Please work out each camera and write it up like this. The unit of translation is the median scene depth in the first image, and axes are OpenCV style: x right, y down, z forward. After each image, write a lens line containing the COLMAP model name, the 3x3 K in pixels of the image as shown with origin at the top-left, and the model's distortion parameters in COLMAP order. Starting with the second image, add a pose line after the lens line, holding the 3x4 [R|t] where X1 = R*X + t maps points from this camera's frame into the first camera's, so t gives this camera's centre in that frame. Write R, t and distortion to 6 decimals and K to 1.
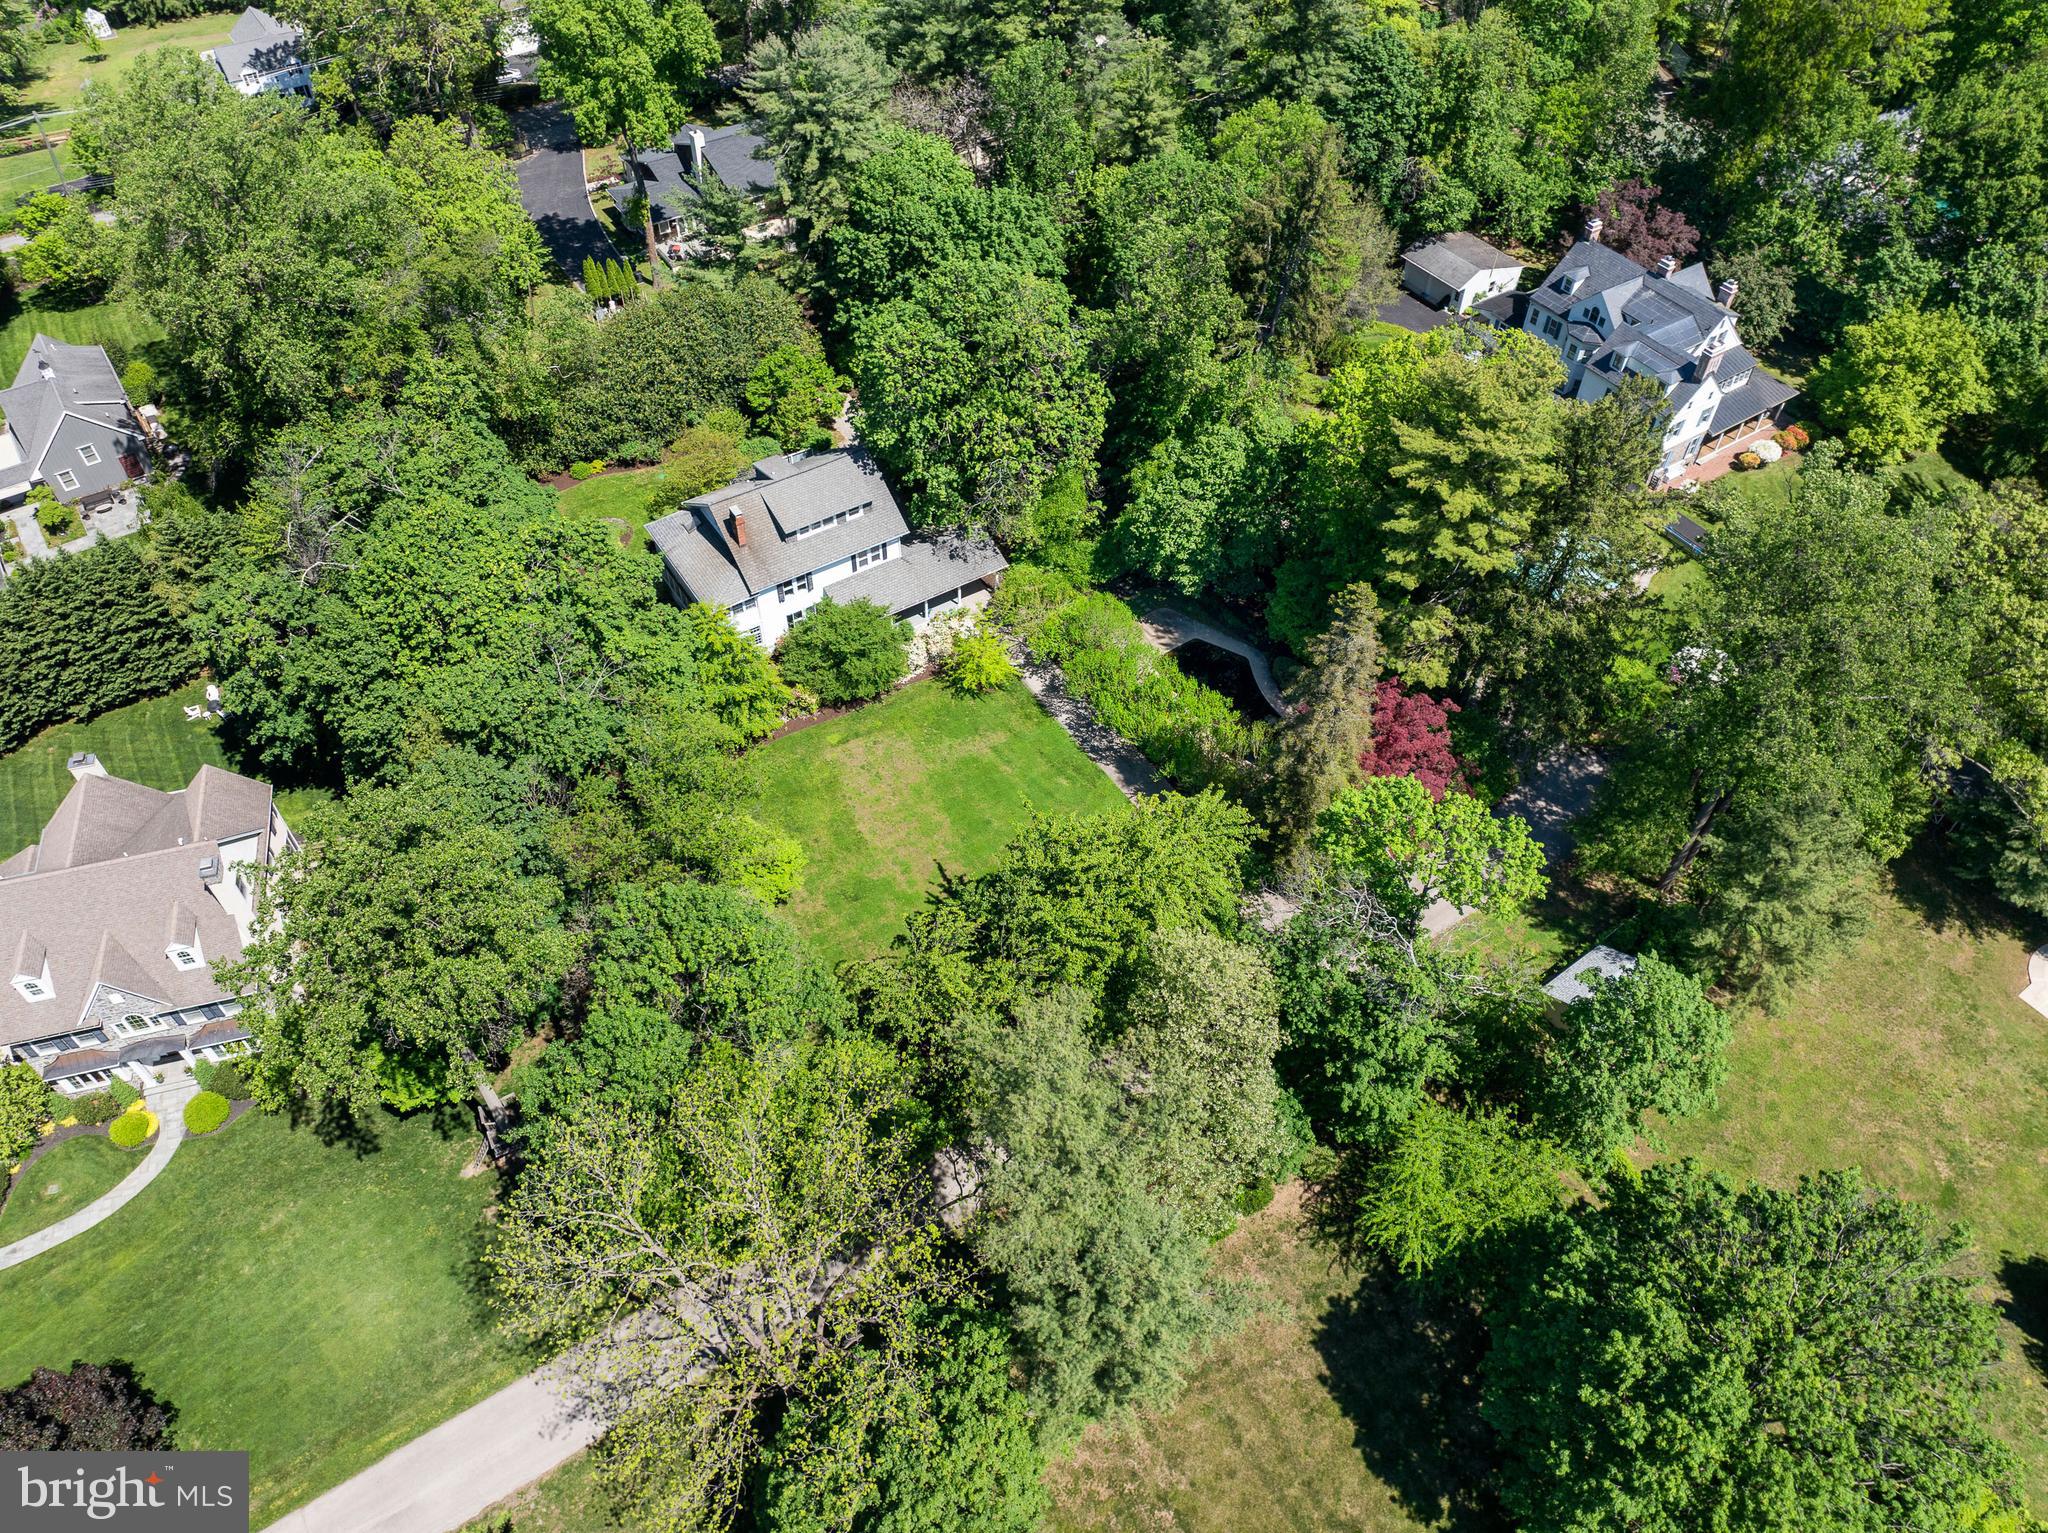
lens RADIAL K [[1474.9, 0, 1024.0], [0, 1474.9, 766.5], [0, 0, 1]] dist [-0.036019, -0.006950]
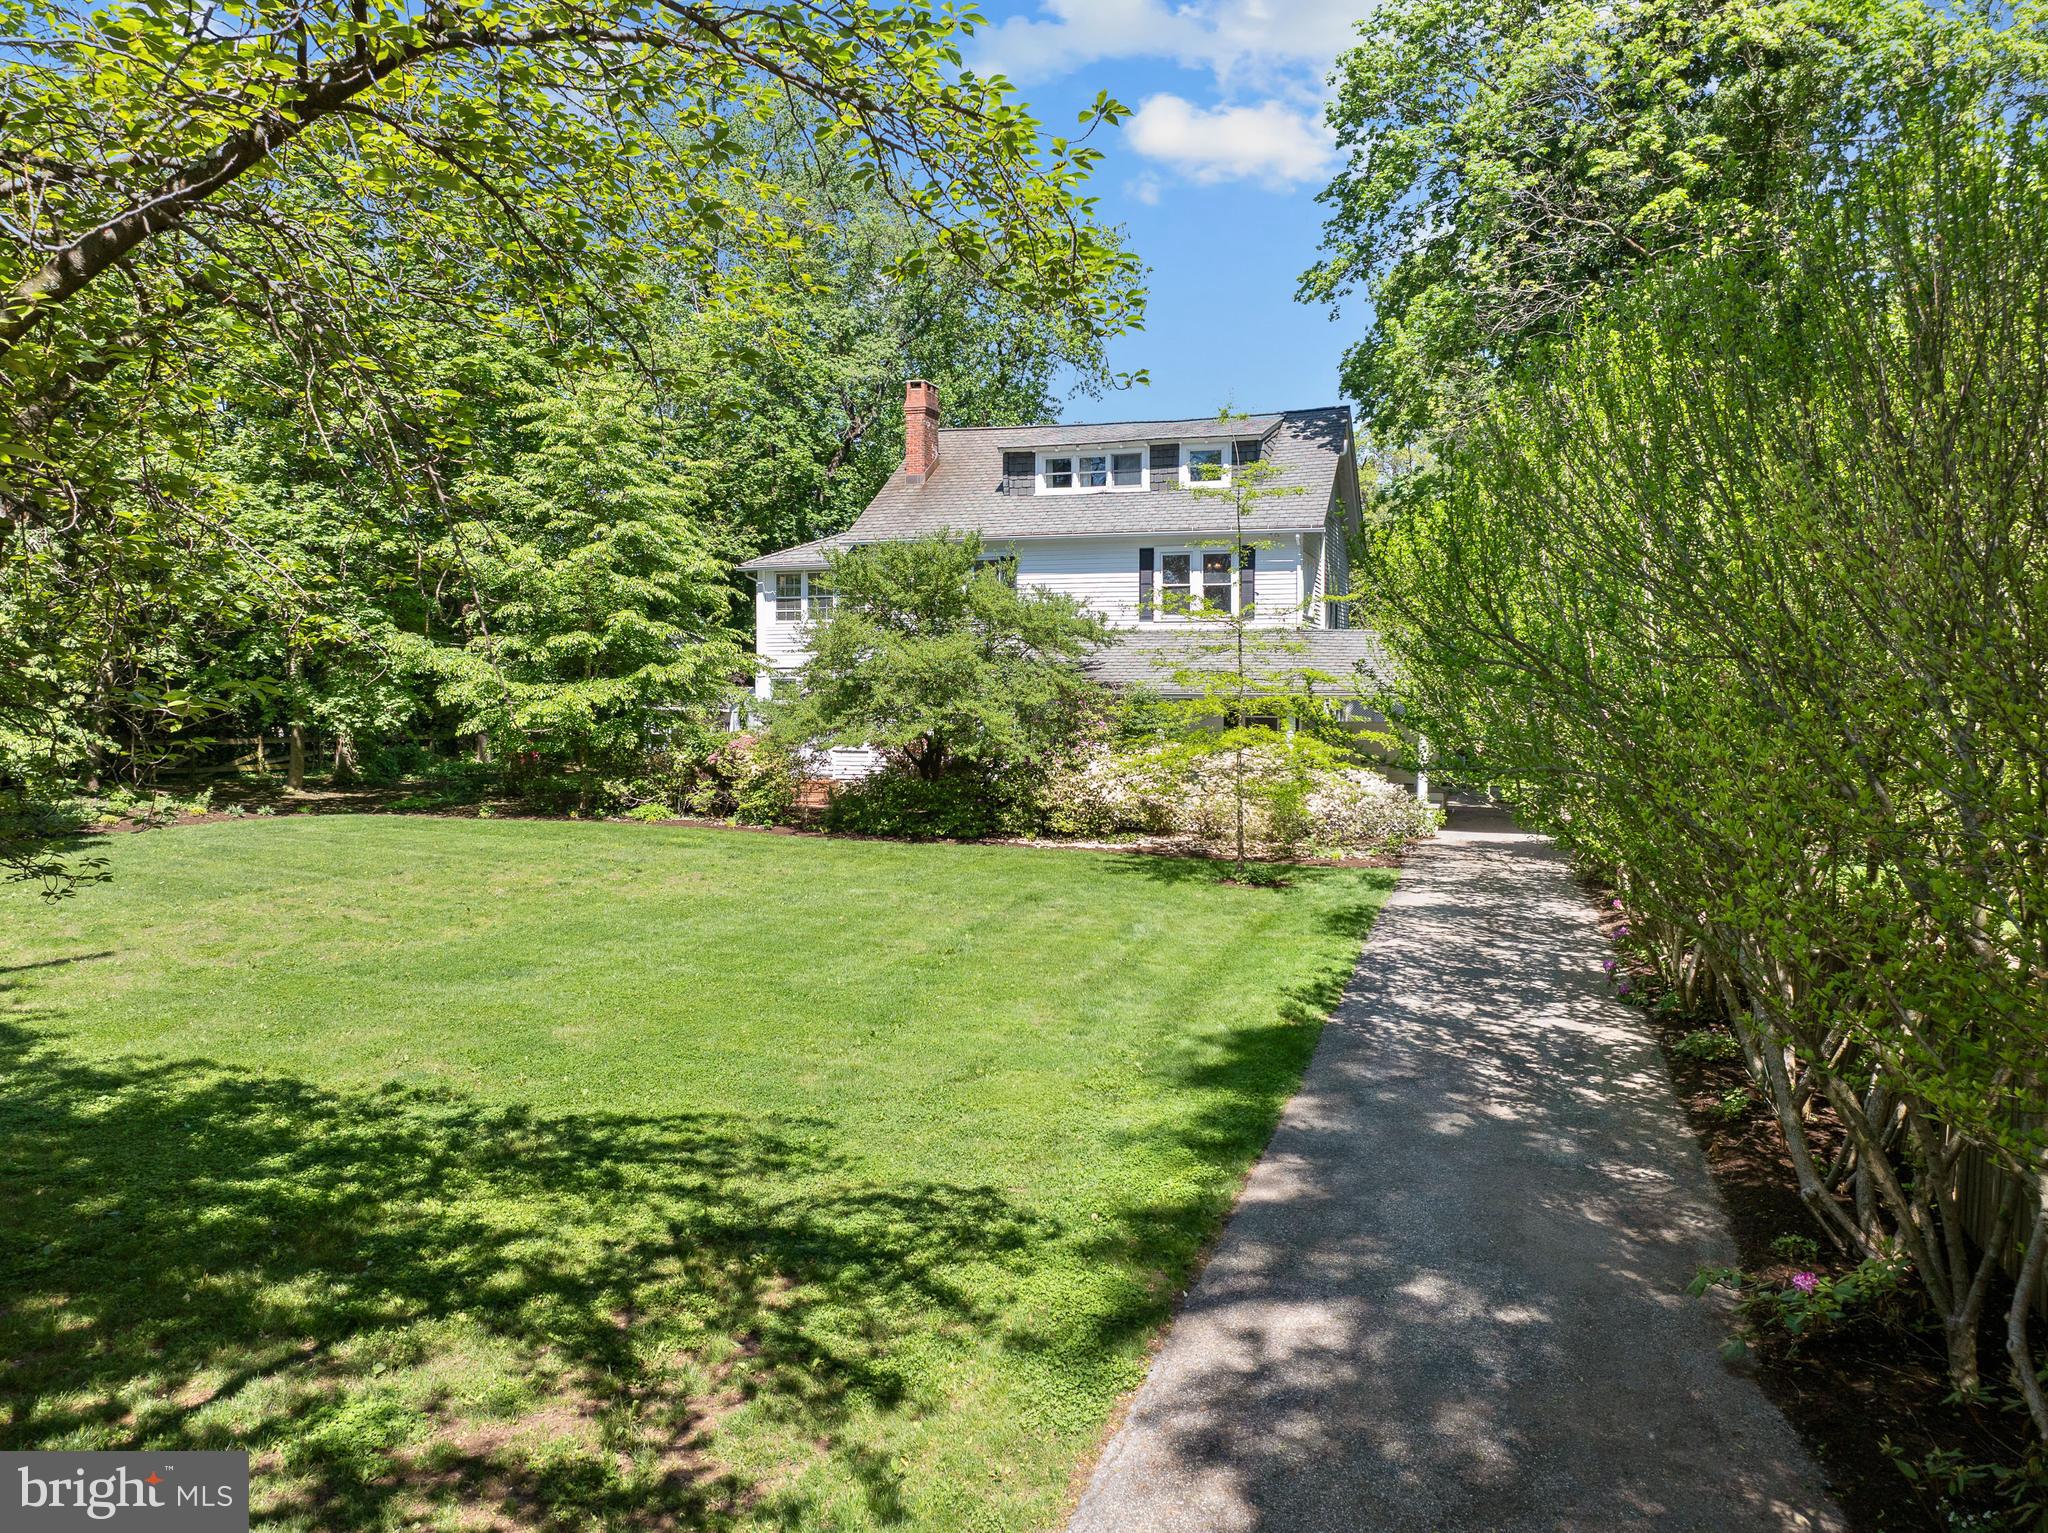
lens RADIAL K [[1474.9, 0, 1024.0], [0, 1474.9, 766.5], [0, 0, 1]] dist [-0.036019, -0.006950]
pose [[0.631736, 0.047627, -0.773719, 0.135884], [-0.559785, 0.718477, -0.412834, 0.051935], [0.536237, 0.693918, 0.480548, 0.852340]]
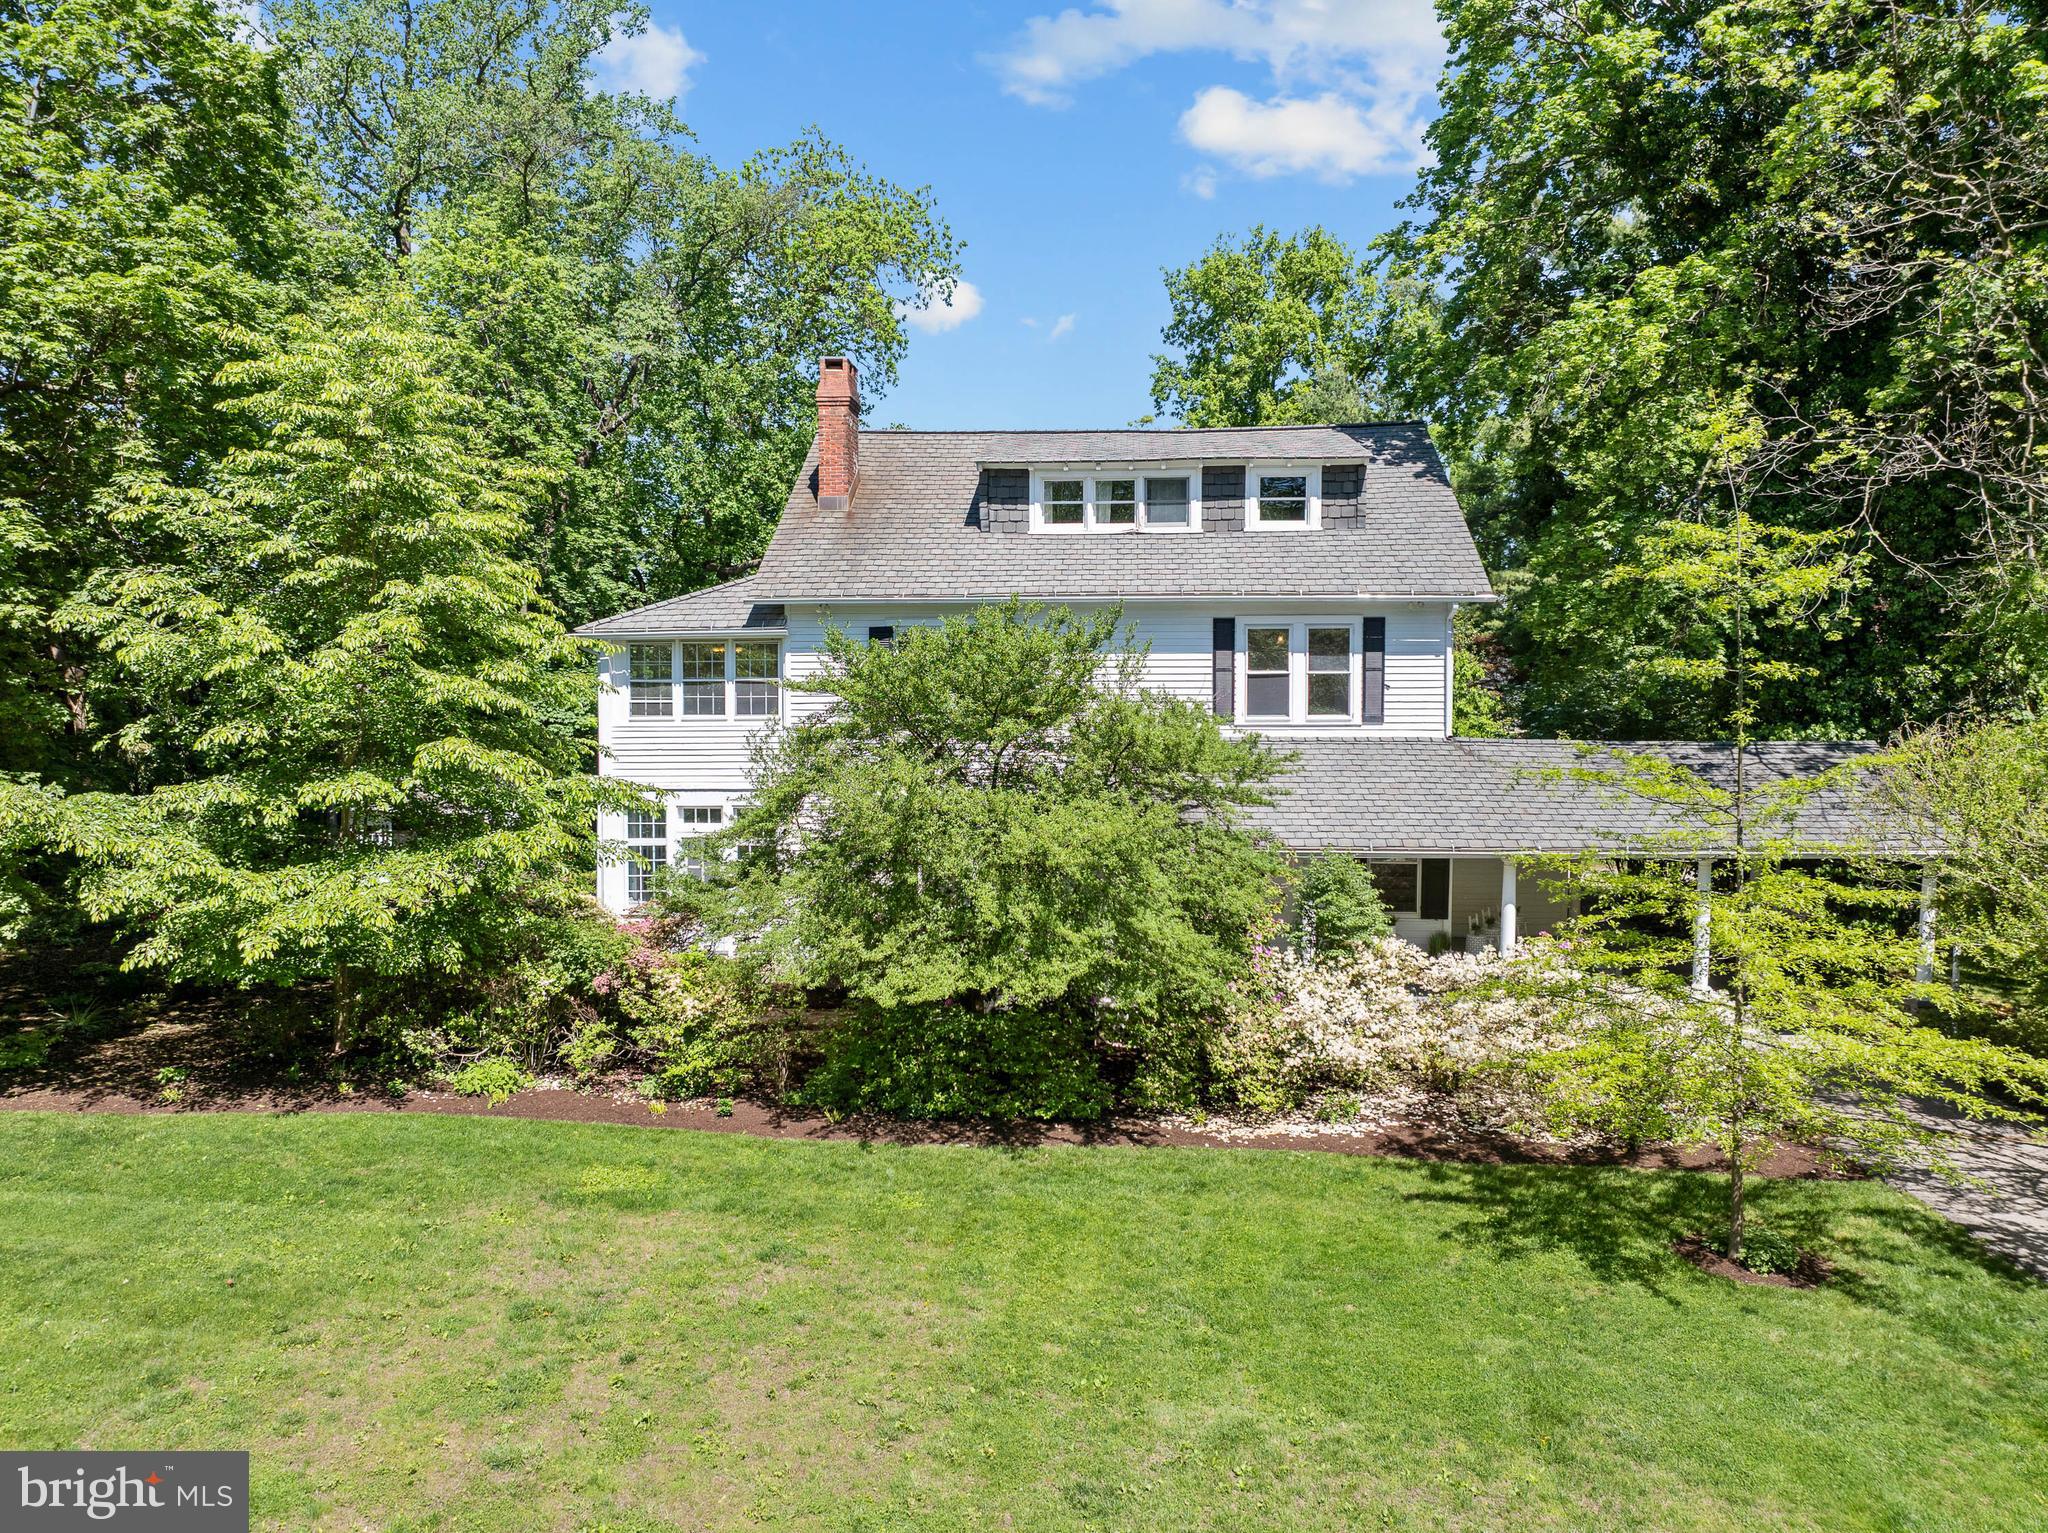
lens RADIAL K [[1474.9, 0, 1024.0], [0, 1474.9, 766.5], [0, 0, 1]] dist [-0.036019, -0.006950]
pose [[0.801501, 0.034367, -0.597006, 0.000321], [-0.430337, 0.726353, -0.535930, 0.013942], [0.415219, 0.686462, 0.596962, 0.860368]]
